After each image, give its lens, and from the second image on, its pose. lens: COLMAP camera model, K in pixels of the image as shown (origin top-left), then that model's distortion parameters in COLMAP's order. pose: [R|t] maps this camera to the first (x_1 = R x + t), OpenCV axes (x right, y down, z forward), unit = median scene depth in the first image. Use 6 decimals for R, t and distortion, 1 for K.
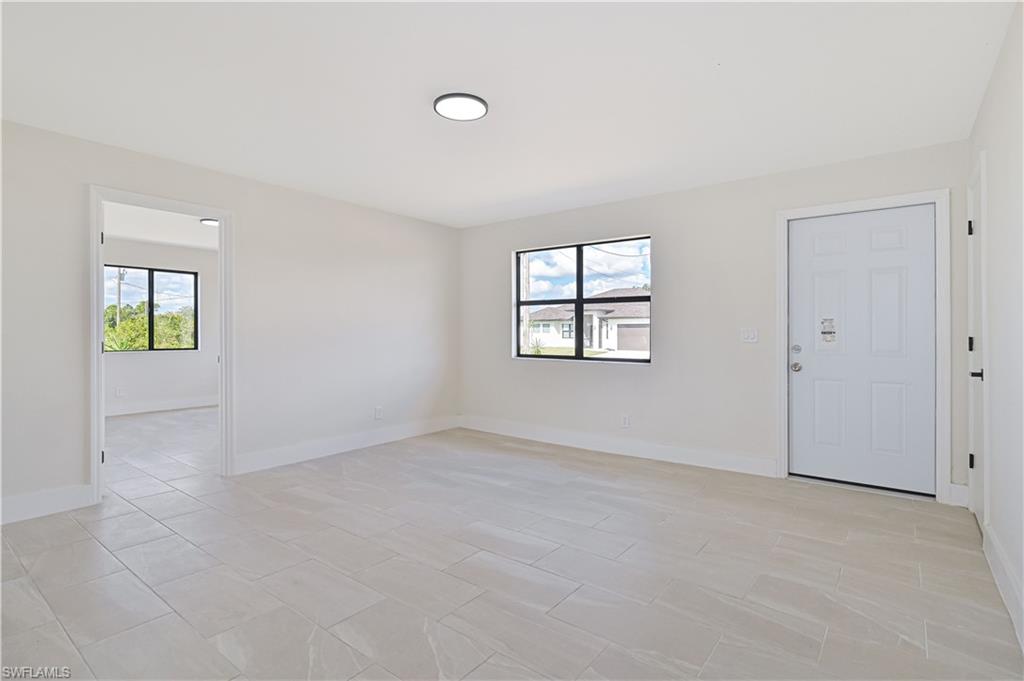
lens RADIAL K [[500.5, 0, 514.3], [0, 500.5, 334.2], [0, 0, 1]] dist [0.000827, -0.000105]
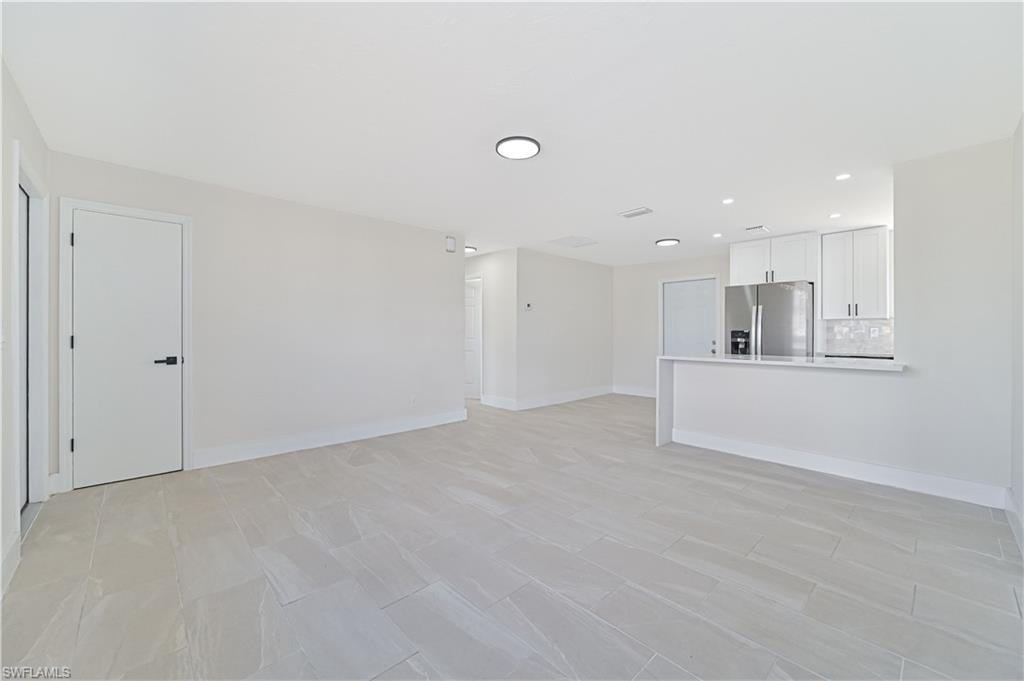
lens RADIAL K [[404.7, 0, 514.7], [0, 404.7, 336.4], [0, 0, 1]] dist [-0.001606, 0.000164]
pose [[-0.988464, -0.002384, 0.151439, -0.171832], [-0.000811, 0.999945, 0.010446, -0.002975], [-0.151455, 0.010203, -0.988411, 1.377702]]
